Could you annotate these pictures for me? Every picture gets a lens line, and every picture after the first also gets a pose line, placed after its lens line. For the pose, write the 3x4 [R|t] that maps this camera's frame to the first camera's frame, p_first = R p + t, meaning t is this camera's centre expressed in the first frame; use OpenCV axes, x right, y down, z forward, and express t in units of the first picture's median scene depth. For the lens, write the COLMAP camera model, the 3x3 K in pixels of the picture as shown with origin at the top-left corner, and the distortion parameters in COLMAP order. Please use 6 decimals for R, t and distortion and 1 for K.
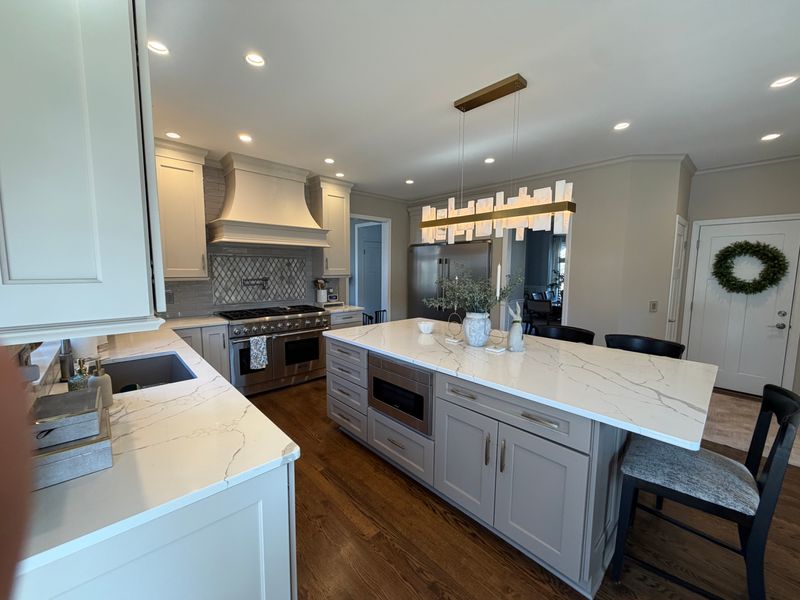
lens RADIAL K [[317.9, 0, 400.0], [0, 317.9, 299.4], [0, 0, 1]] dist [0.002162, 0.000232]
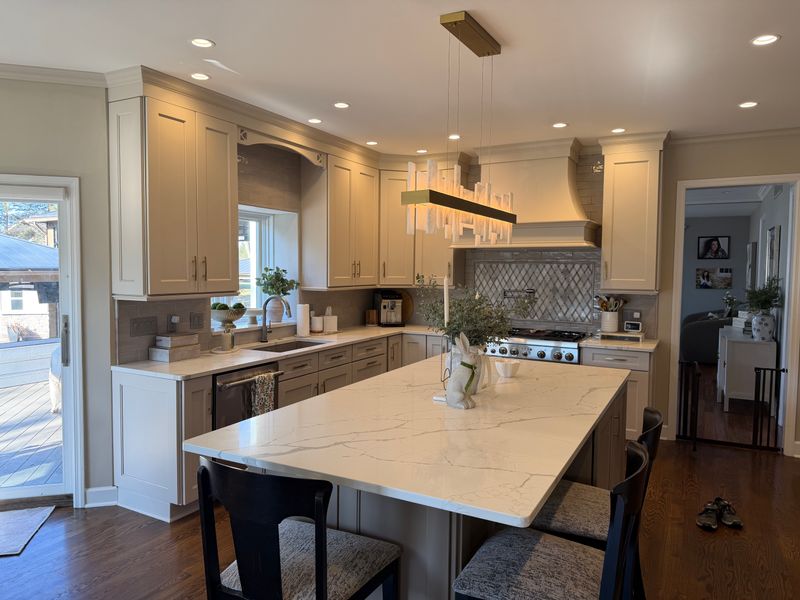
lens RADIAL K [[562.9, 0, 400.3], [0, 562.9, 301.7], [0, 0, 1]] dist [0.024077, -0.023668]
pose [[0.318786, 0.052584, -0.946367, 1.468806], [-0.100699, 0.994688, 0.021348, -0.068473], [0.942462, 0.088492, 0.322388, 0.512917]]
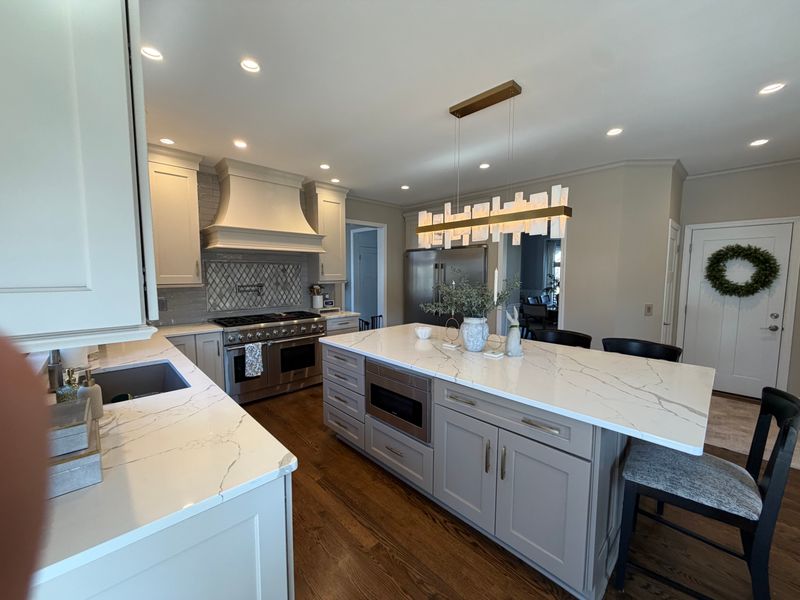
lens RADIAL K [[317.9, 0, 400.0], [0, 317.9, 299.4], [0, 0, 1]] dist [0.002162, 0.000232]
pose [[0.999874, -0.007616, 0.013934, -0.004569], [0.007838, 0.999842, -0.015933, -0.000782], [-0.013811, 0.016040, 0.999776, 0.006680]]
